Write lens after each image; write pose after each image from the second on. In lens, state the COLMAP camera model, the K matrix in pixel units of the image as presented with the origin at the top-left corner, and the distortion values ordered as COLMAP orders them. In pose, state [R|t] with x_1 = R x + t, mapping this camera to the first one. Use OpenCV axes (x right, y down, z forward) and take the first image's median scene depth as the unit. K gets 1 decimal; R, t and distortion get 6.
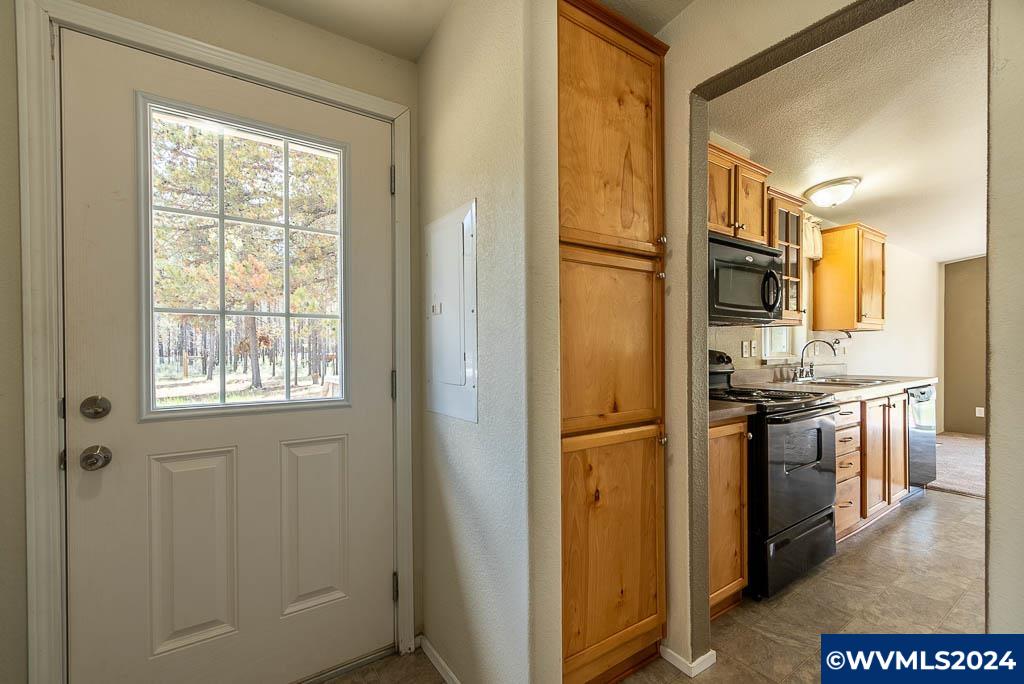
lens RADIAL K [[422.6, 0, 515.2], [0, 422.6, 351.9], [0, 0, 1]] dist [-0.002210, -0.000199]
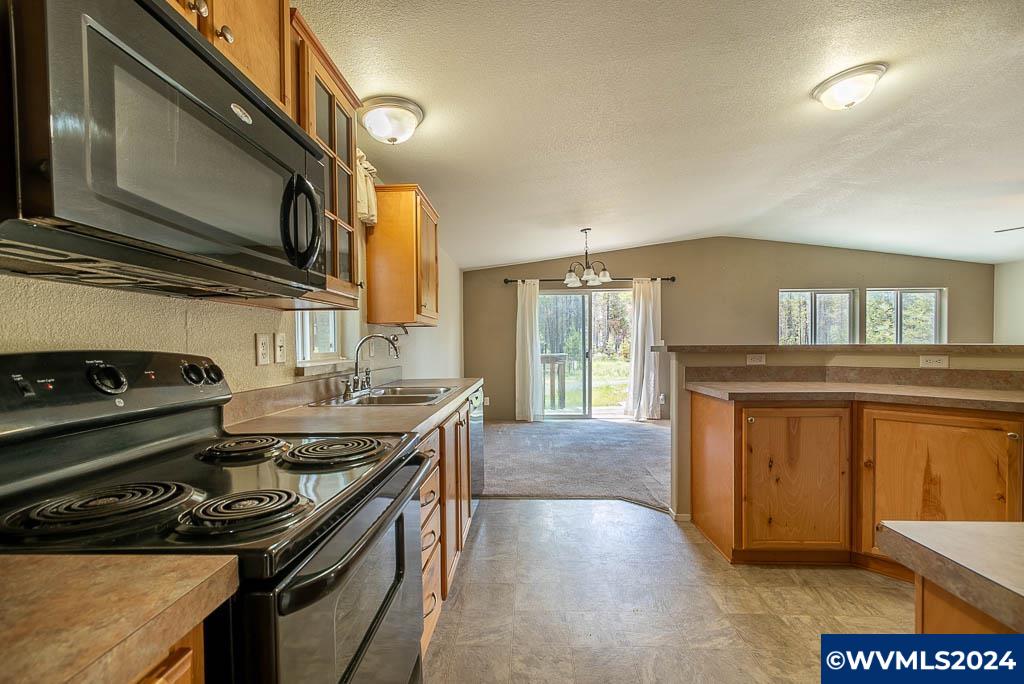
lens RADIAL K [[443.1, 0, 516.0], [0, 443.1, 356.3], [0, 0, 1]] dist [0.001212, -0.000359]
pose [[0.574356, -0.019987, 0.818362, 0.275017], [0.012315, 0.999800, 0.015775, -0.002634], [-0.818513, 0.001018, 0.574487, 0.427024]]
